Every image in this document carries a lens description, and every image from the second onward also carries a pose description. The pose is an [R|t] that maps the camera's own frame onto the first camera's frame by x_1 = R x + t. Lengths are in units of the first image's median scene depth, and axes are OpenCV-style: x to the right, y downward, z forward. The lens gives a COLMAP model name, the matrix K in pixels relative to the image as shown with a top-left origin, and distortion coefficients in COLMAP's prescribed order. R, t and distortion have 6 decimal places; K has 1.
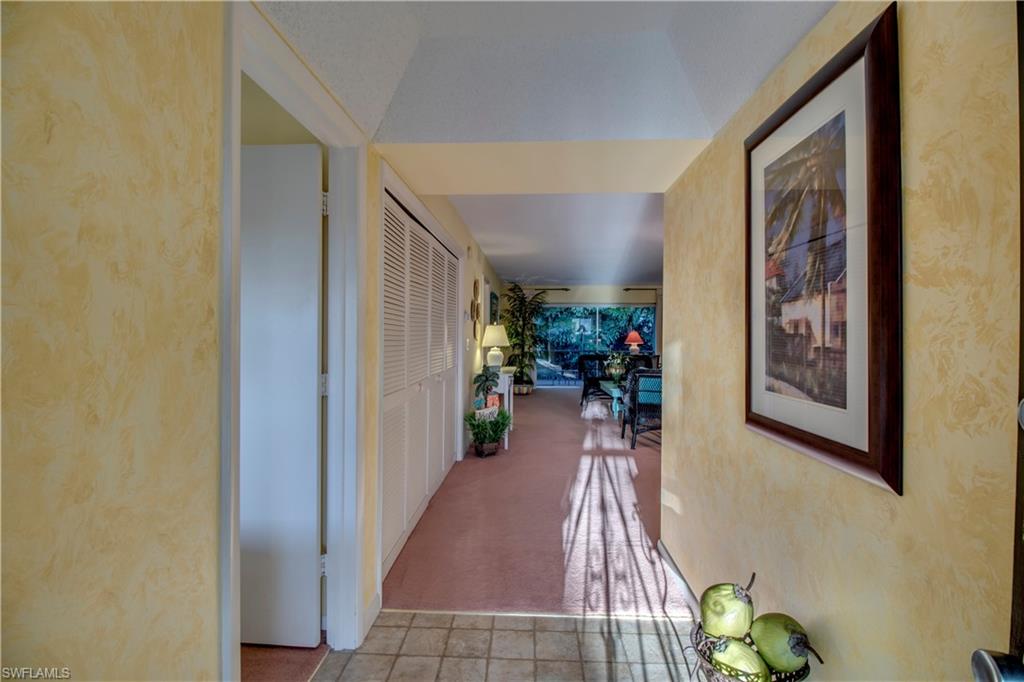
lens RADIAL K [[472.9, 0, 511.9], [0, 472.9, 335.1], [0, 0, 1]] dist [0.002877, -0.013461]
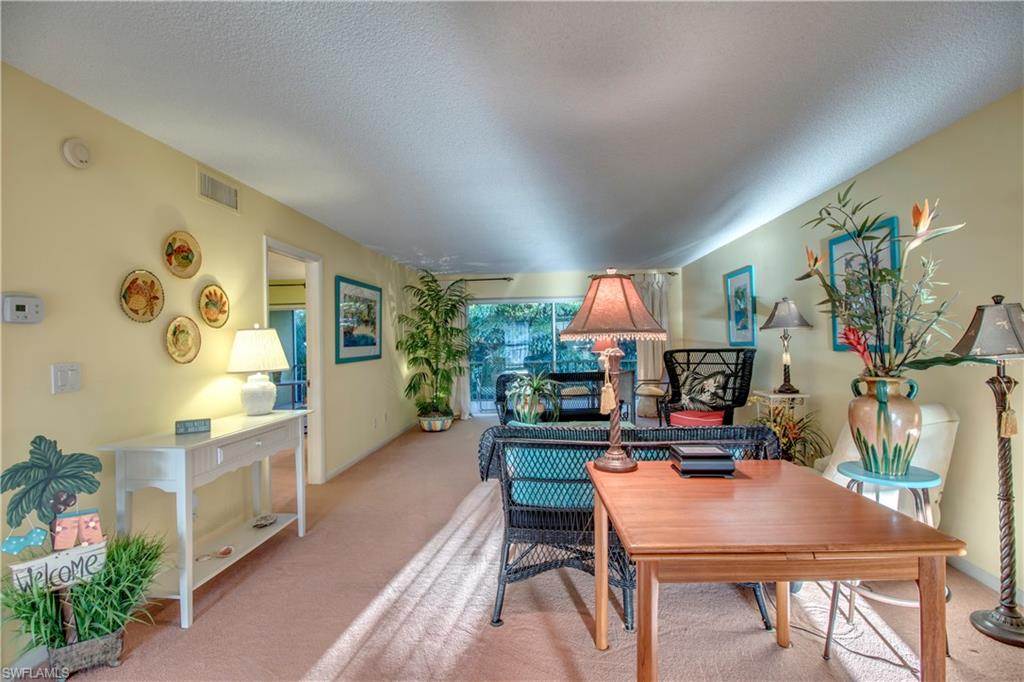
lens RADIAL K [[472.9, 0, 511.9], [0, 472.9, 335.1], [0, 0, 1]] dist [0.002877, -0.013461]
pose [[0.999269, -0.026488, -0.027555, 0.249399], [0.026059, 0.999536, -0.015792, 0.000221], [0.027961, 0.015062, 0.999496, 0.513582]]
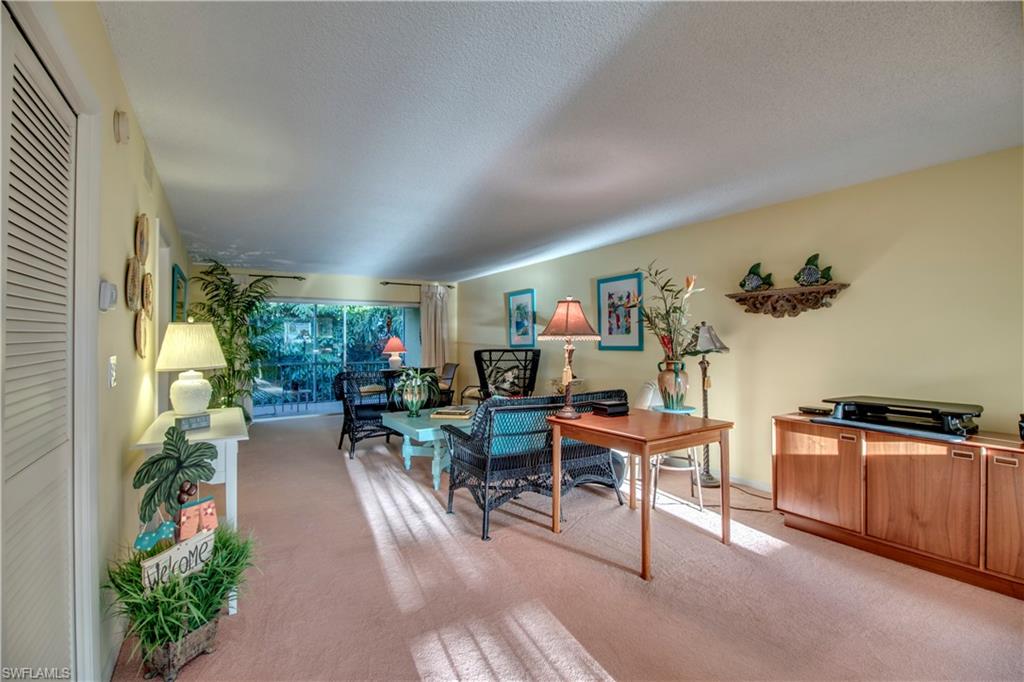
lens RADIAL K [[472.9, 0, 511.9], [0, 472.9, 335.1], [0, 0, 1]] dist [0.002877, -0.013461]
pose [[0.826333, -0.004444, 0.563164, -0.035737], [0.012989, 0.999853, -0.011169, -0.000181], [-0.563032, 0.016544, 0.826270, 0.437671]]
